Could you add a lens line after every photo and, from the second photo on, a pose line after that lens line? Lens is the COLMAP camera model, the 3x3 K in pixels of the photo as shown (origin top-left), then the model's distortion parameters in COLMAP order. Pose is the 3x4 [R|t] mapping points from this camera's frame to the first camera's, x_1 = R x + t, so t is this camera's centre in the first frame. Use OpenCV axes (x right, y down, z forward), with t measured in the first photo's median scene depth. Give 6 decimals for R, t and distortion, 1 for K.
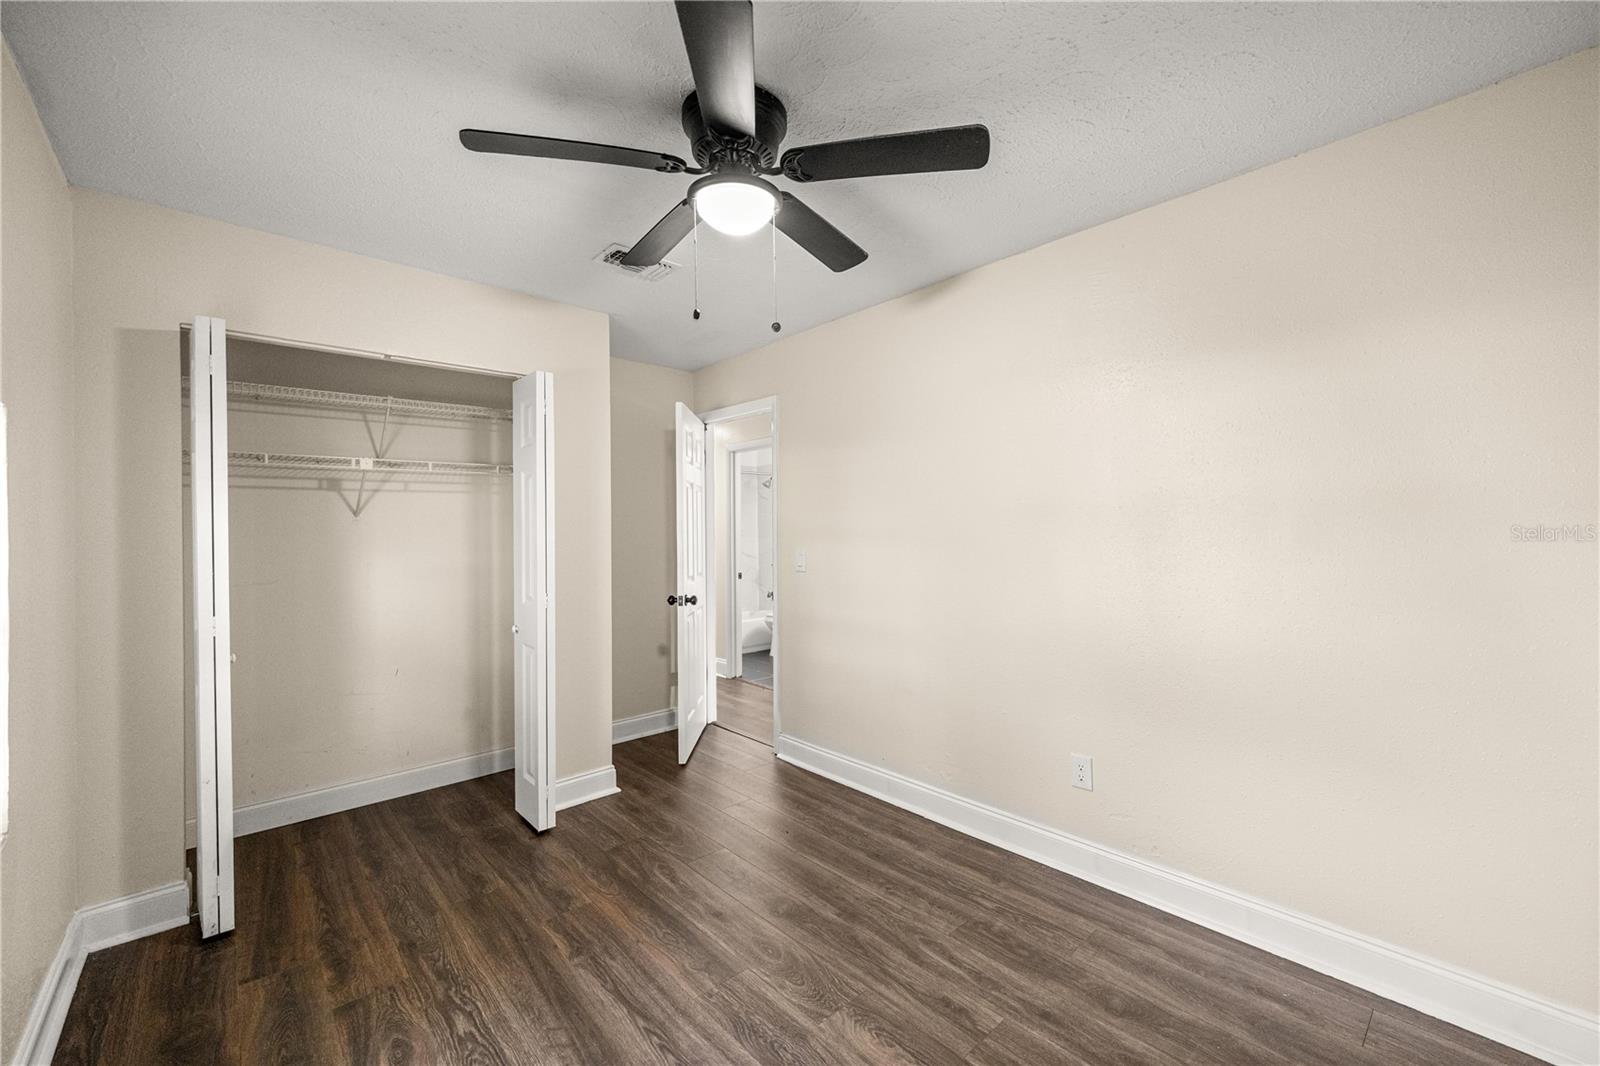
lens RADIAL K [[628.8, 0, 801.5], [0, 628.8, 531.0], [0, 0, 1]] dist [0.002852, 0.000178]
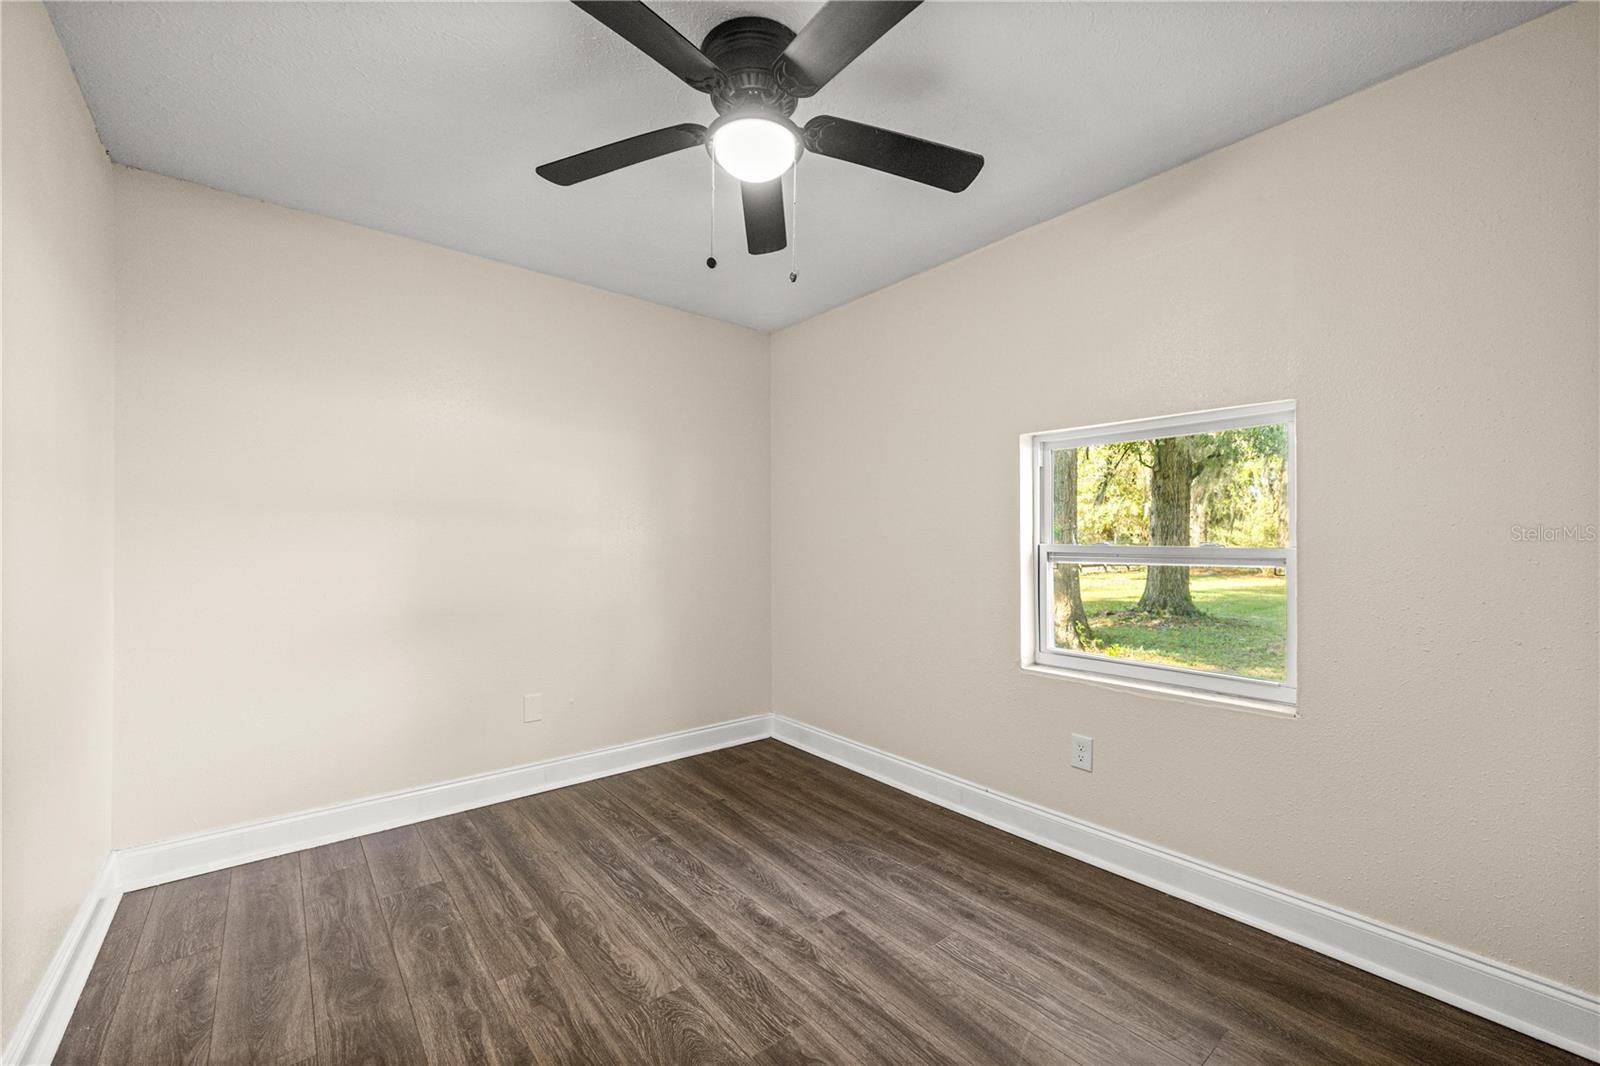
lens RADIAL K [[628.8, 0, 794.2], [0, 628.8, 537.8], [0, 0, 1]] dist [0.002852, 0.000178]
pose [[-0.998355, 0.007204, 0.056889, -0.209798], [0.006587, 0.999917, -0.011031, 0.088215], [-0.056963, -0.010638, -0.998320, 1.981506]]
